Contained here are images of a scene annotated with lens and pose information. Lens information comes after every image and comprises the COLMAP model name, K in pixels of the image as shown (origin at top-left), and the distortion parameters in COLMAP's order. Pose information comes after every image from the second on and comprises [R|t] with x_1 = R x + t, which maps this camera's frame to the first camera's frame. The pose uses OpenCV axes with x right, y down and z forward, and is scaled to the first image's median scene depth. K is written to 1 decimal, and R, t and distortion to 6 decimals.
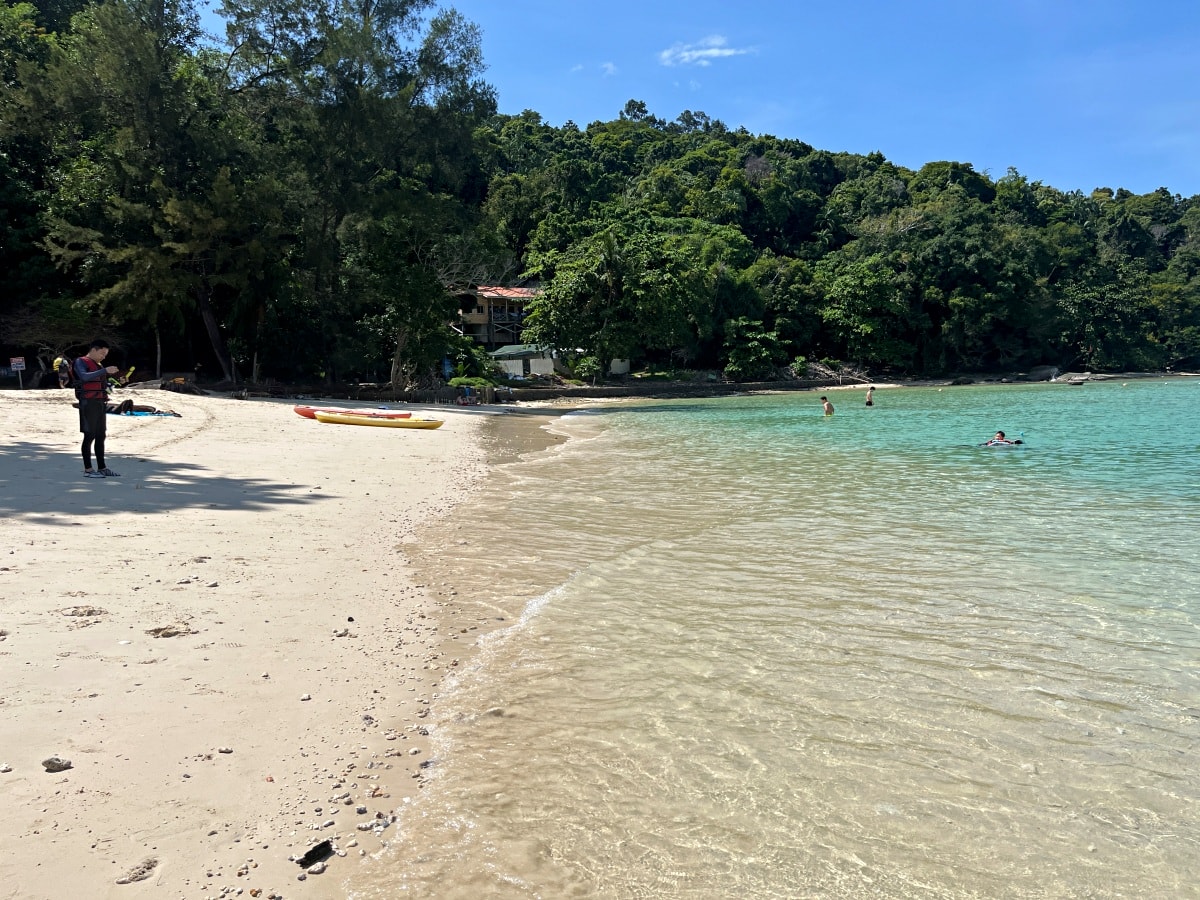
lens RADIAL K [[1010.0, 0, 600.0], [0, 1010.0, 450.0], [0, 0, 1]] dist [0.104147, 0.000620]
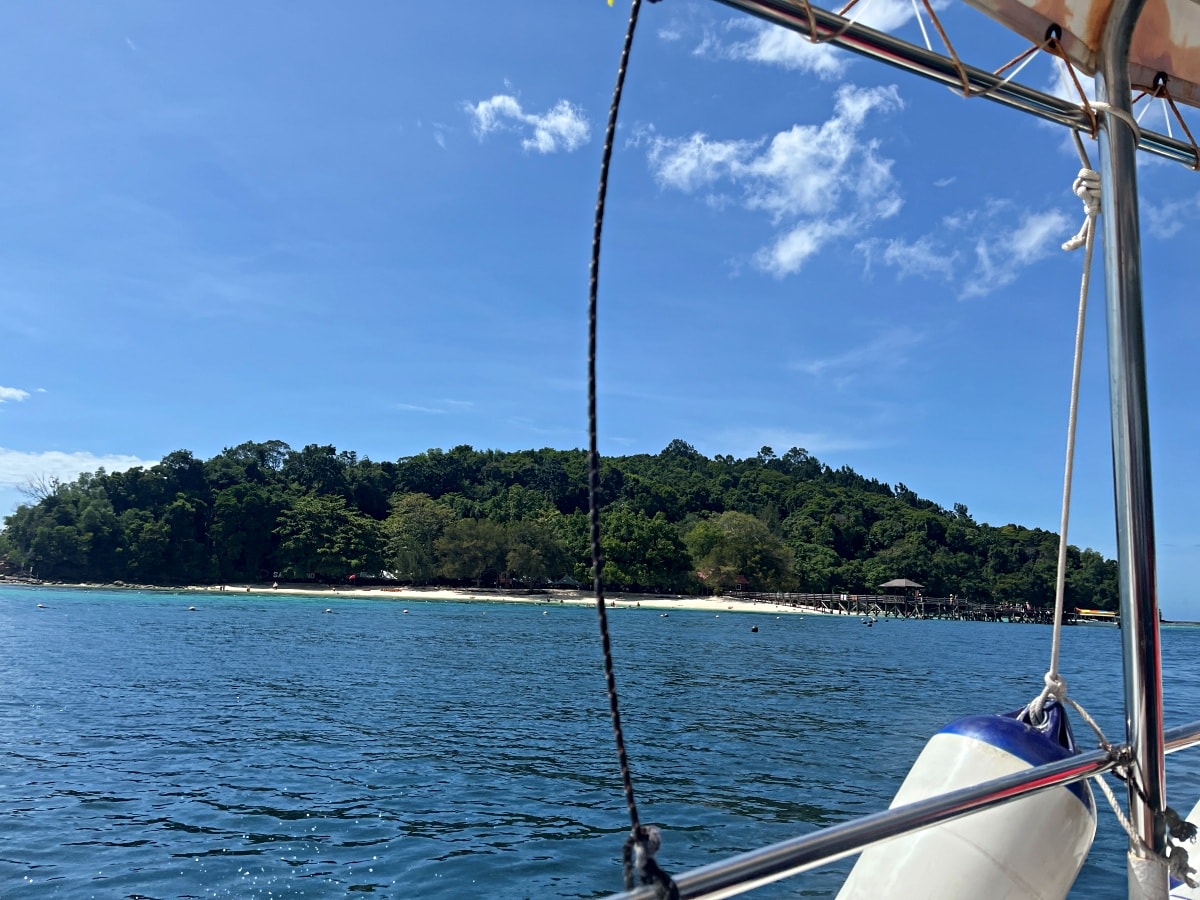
lens RADIAL K [[1010.0, 0, 600.0], [0, 1010.0, 450.0], [0, 0, 1]] dist [0.104147, 0.000620]
pose [[0.996392, 0.052086, -0.067005, -0.322849], [-0.064931, 0.976252, -0.206680, 0.125213], [0.054648, 0.210285, 0.976112, -1.762852]]
